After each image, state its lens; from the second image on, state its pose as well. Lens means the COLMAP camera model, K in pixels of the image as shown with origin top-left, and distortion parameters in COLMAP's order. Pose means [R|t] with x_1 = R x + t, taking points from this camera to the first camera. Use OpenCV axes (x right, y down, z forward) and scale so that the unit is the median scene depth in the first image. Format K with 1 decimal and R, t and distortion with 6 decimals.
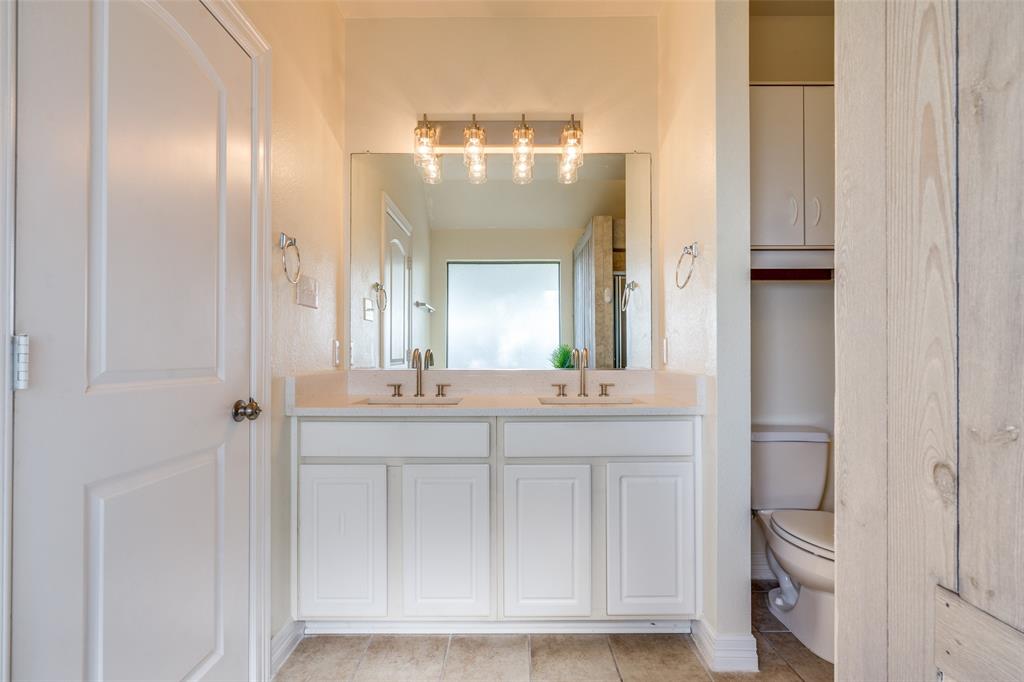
lens RADIAL K [[484.0, 0, 512.0], [0, 484.0, 341.0], [0, 0, 1]] dist [-0.013503, -0.000167]
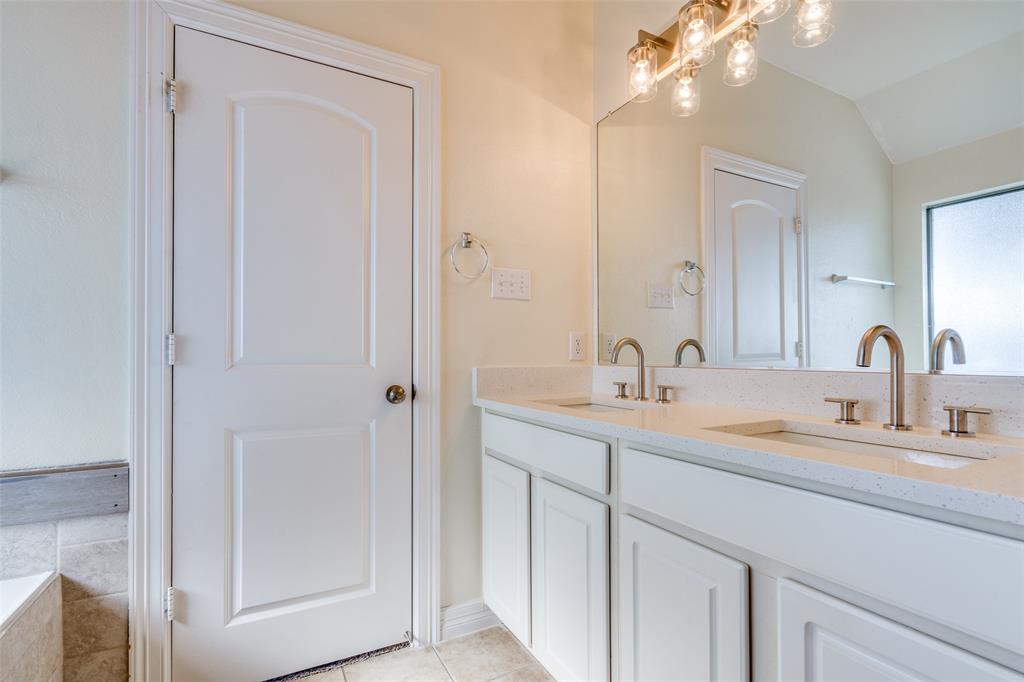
lens RADIAL K [[477.2, 0, 511.8], [0, 477.2, 352.0], [0, 0, 1]] dist [-0.007722, -0.000026]
pose [[0.467921, -0.005911, -0.883750, 0.476498], [0.026930, 0.999609, 0.007572, 0.033543], [0.883360, -0.027342, 0.467897, 0.578456]]
